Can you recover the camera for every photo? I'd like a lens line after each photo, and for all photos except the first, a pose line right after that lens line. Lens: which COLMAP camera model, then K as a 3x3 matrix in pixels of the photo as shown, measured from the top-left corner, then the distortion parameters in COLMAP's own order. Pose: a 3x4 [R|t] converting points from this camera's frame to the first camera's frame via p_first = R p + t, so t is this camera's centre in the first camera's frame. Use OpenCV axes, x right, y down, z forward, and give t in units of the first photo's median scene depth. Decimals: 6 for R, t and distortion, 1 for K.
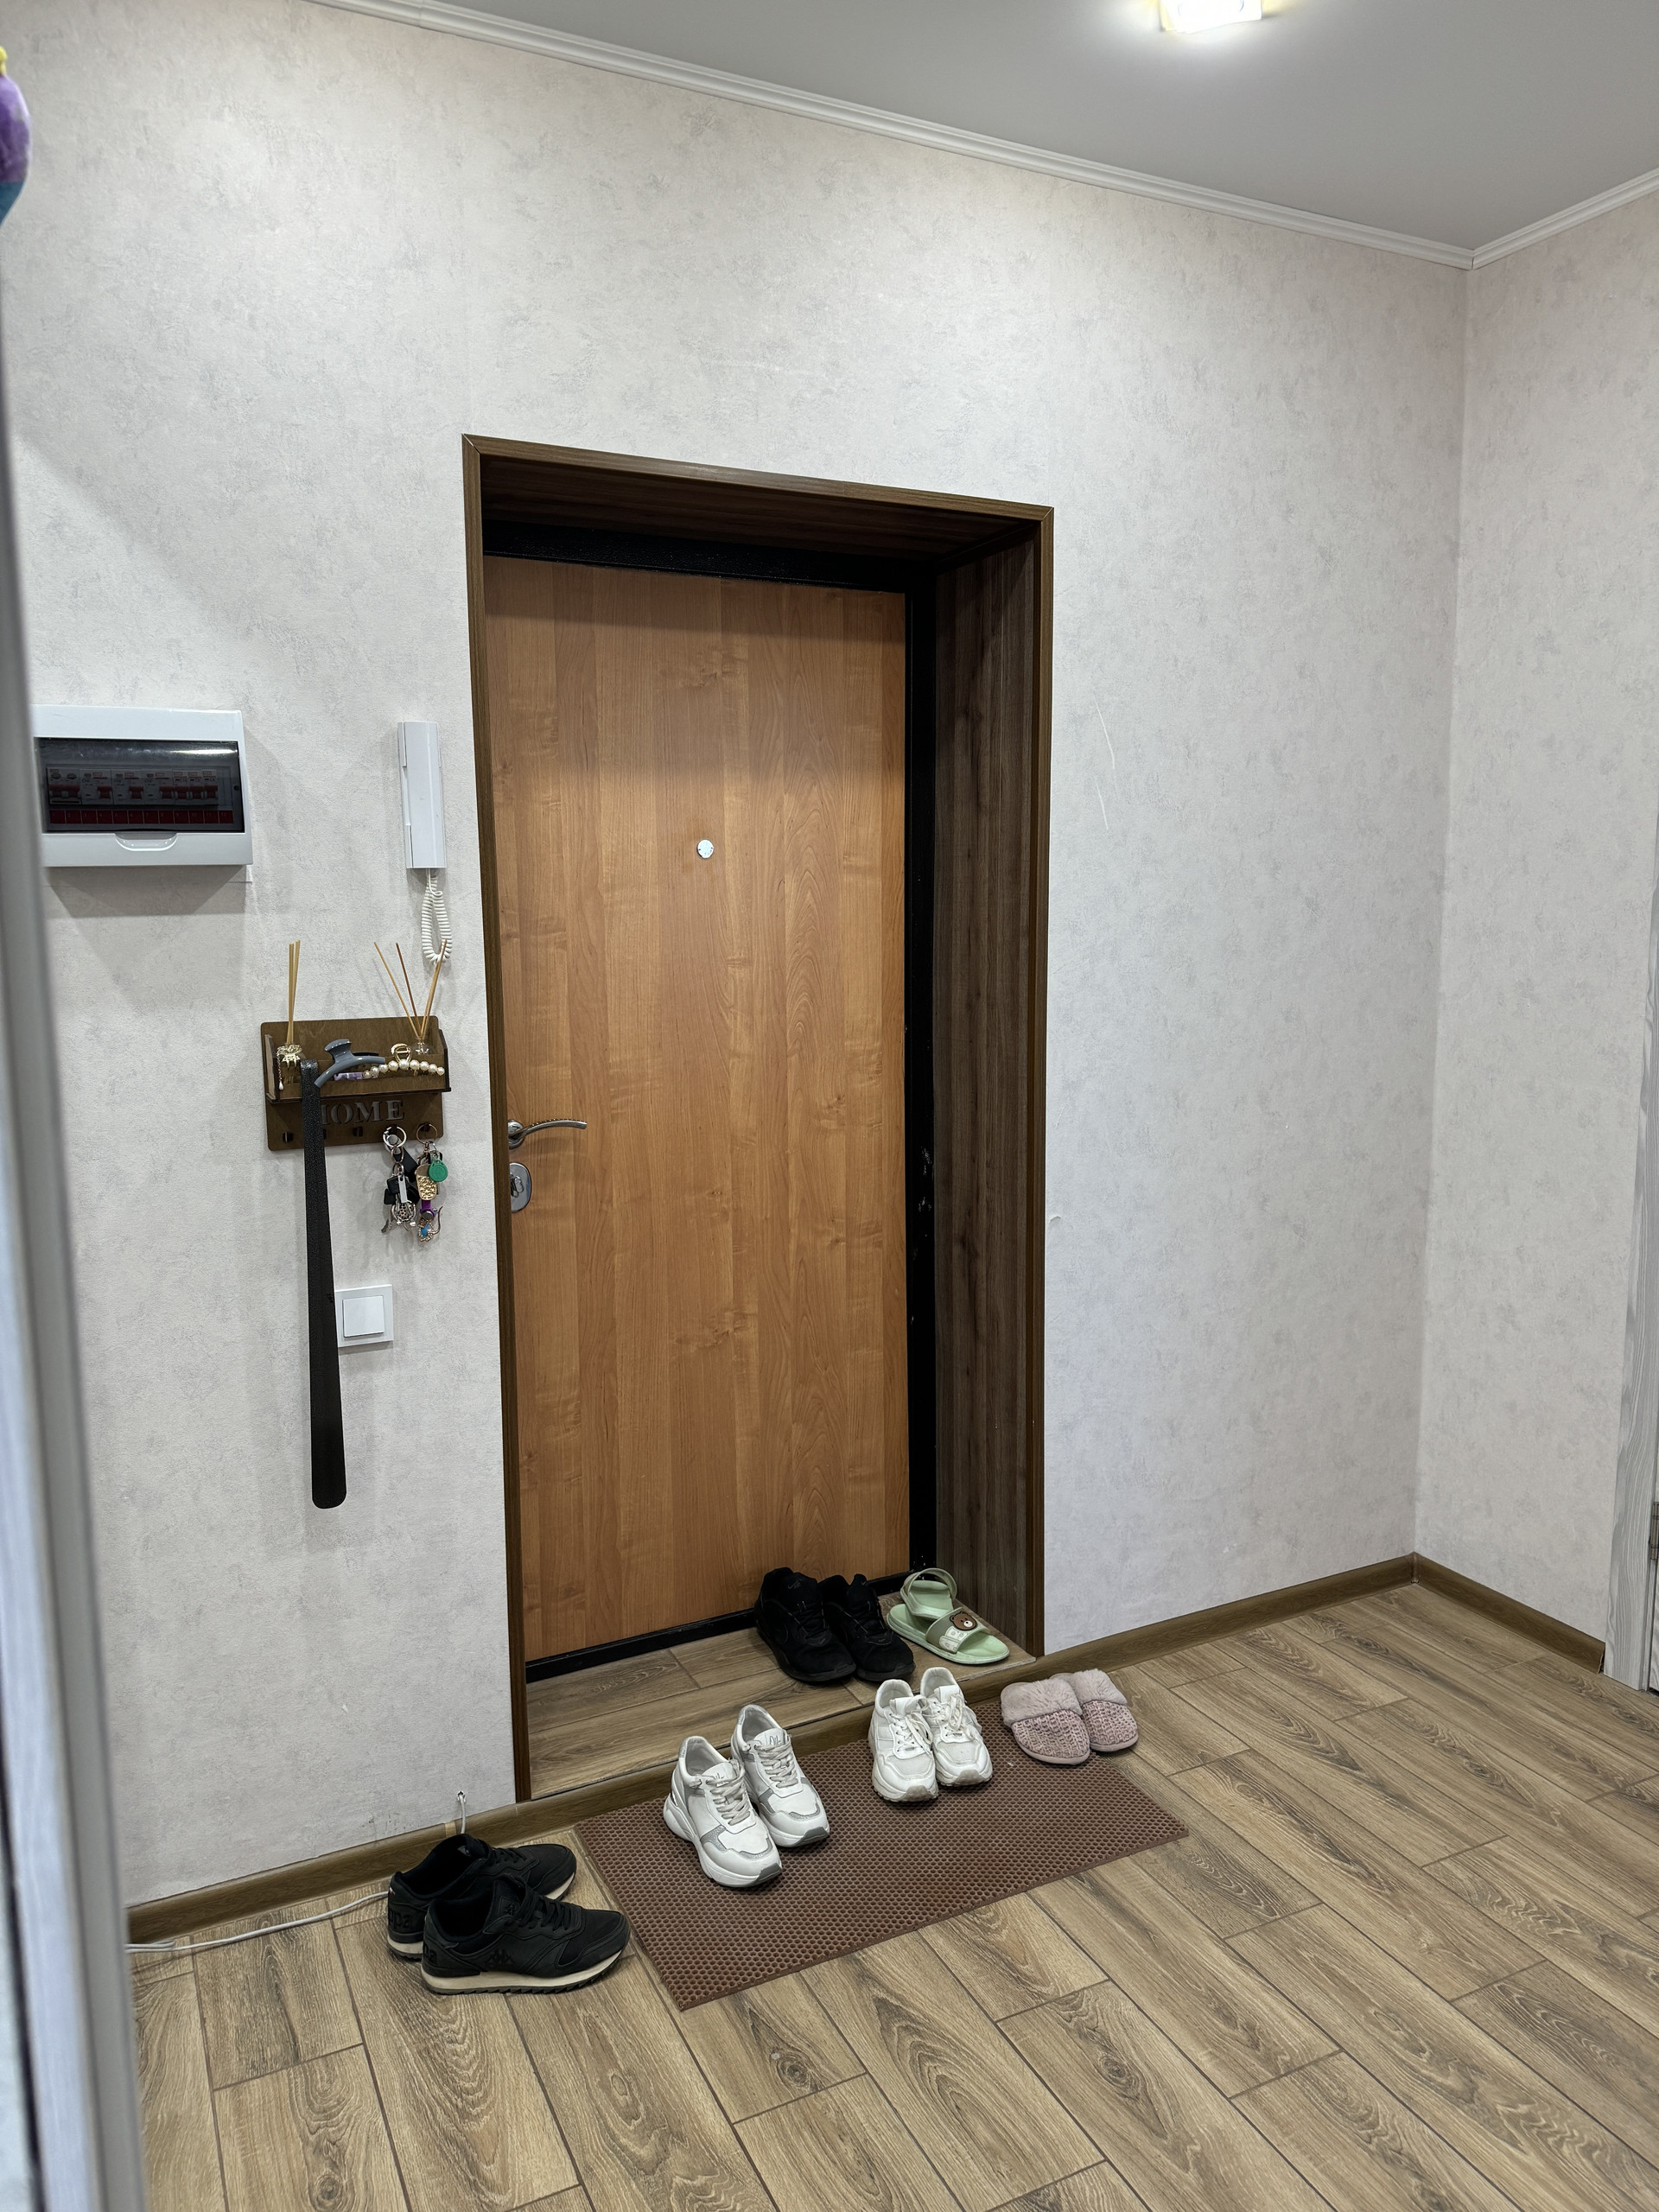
lens RADIAL K [[1533.9, 0, 829.5], [0, 1533.9, 1106.0], [0, 0, 1]] dist [0.097506, -0.115057]
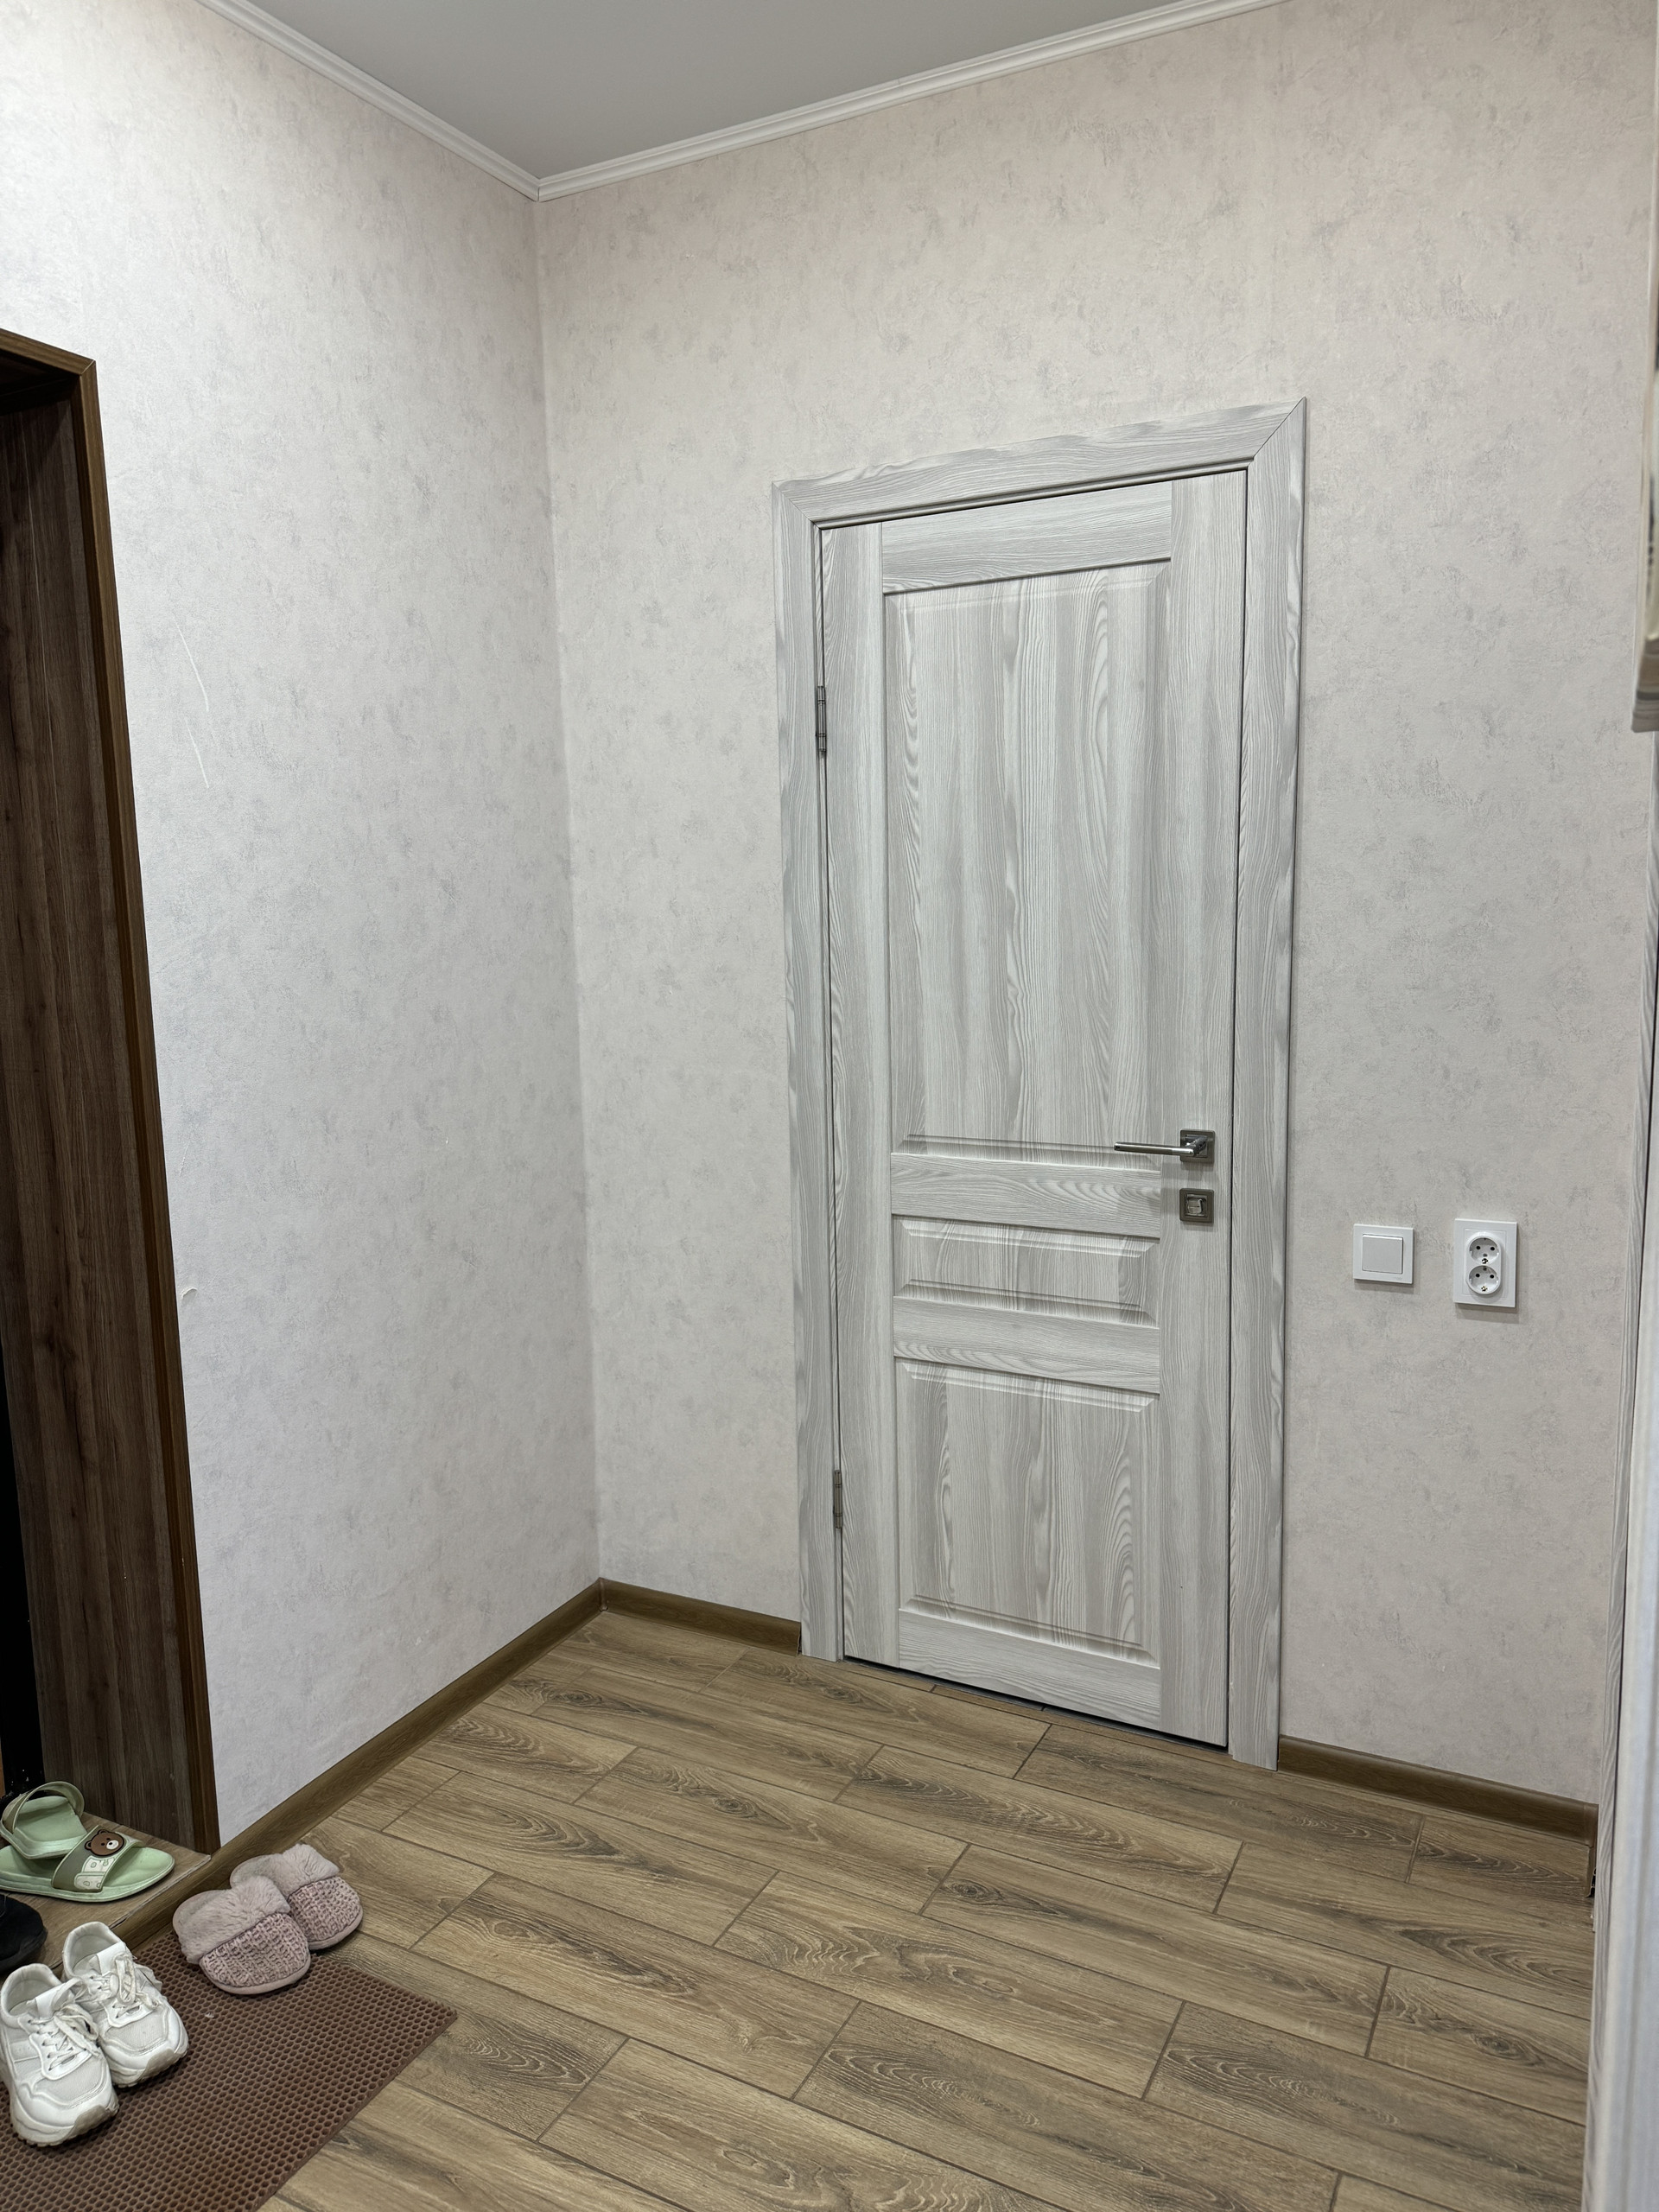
lens RADIAL K [[1560.2, 0, 829.5], [0, 1560.2, 1106.0], [0, 0, 1]] dist [0.034153, -0.039388]
pose [[0.810015, -0.090586, 0.579370, -0.038919], [0.093997, 0.995278, 0.024198, -0.008344], [-0.578826, 0.034859, 0.814706, 0.169391]]
